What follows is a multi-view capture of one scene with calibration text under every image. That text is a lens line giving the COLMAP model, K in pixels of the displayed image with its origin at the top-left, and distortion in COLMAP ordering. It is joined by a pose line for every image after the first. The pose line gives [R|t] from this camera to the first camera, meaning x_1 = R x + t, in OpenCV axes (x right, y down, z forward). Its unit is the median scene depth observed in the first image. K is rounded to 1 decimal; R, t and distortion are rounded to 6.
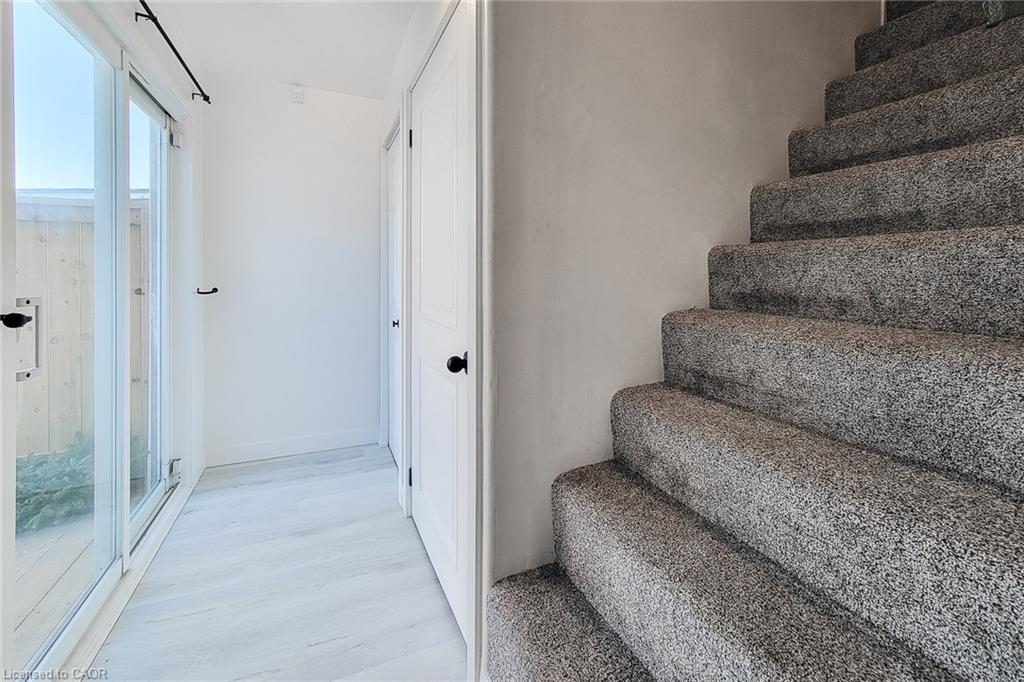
lens RADIAL K [[427.2, 0, 501.8], [0, 427.2, 278.1], [0, 0, 1]] dist [0.003701, 0.000905]
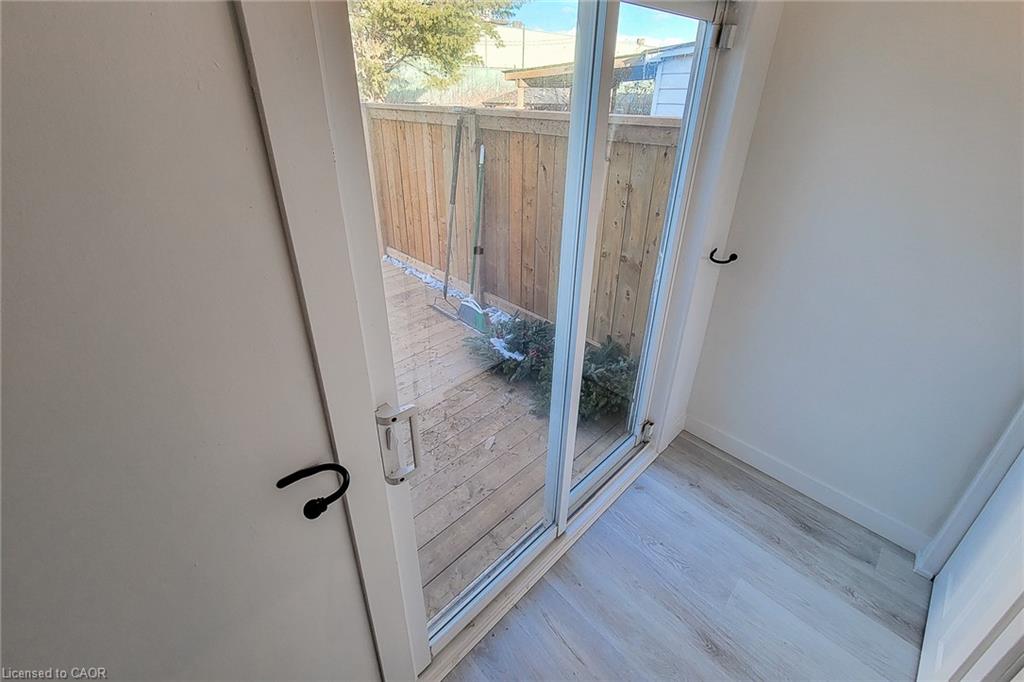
lens RADIAL K [[434.8, 0, 506.4], [0, 434.8, 294.7], [0, 0, 1]] dist [-0.000392, -0.000368]
pose [[0.348230, 0.401979, -0.846846, -0.162824], [-0.010571, 0.905017, 0.425244, -0.249965], [0.937349, -0.139130, 0.319404, 0.430194]]
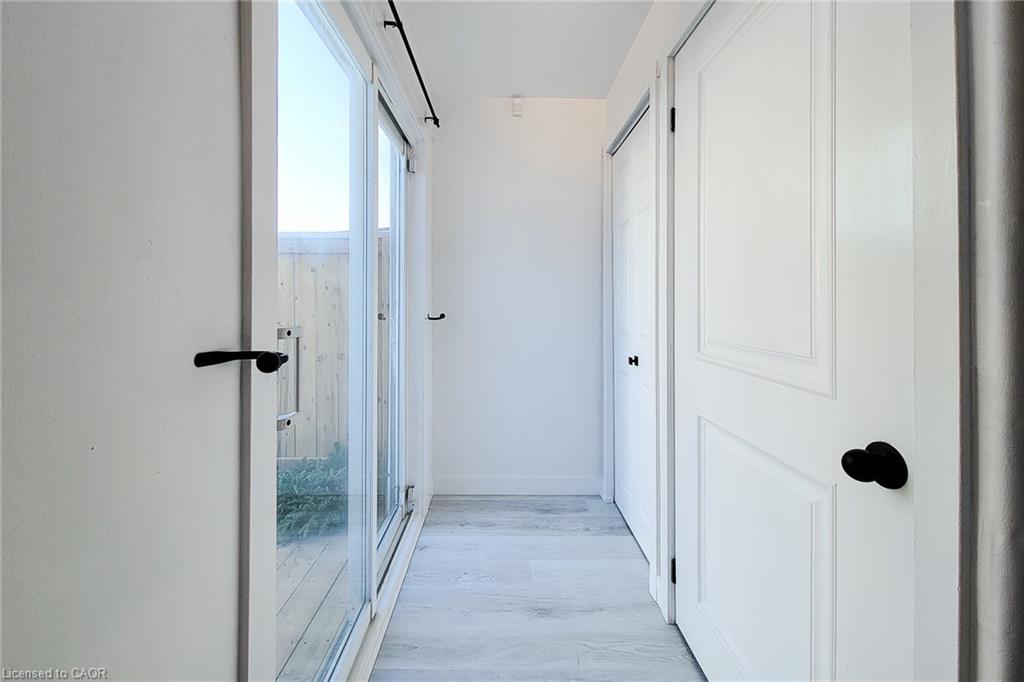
lens RADIAL K [[418.9, 0, 503.7], [0, 418.9, 301.9], [0, 0, 1]] dist [0.000744, 0.000201]
pose [[0.920928, 0.001455, -0.389730, -0.185762], [-0.003297, 0.999986, -0.004058, -0.000818], [0.389719, 0.005022, 0.920920, 0.189917]]
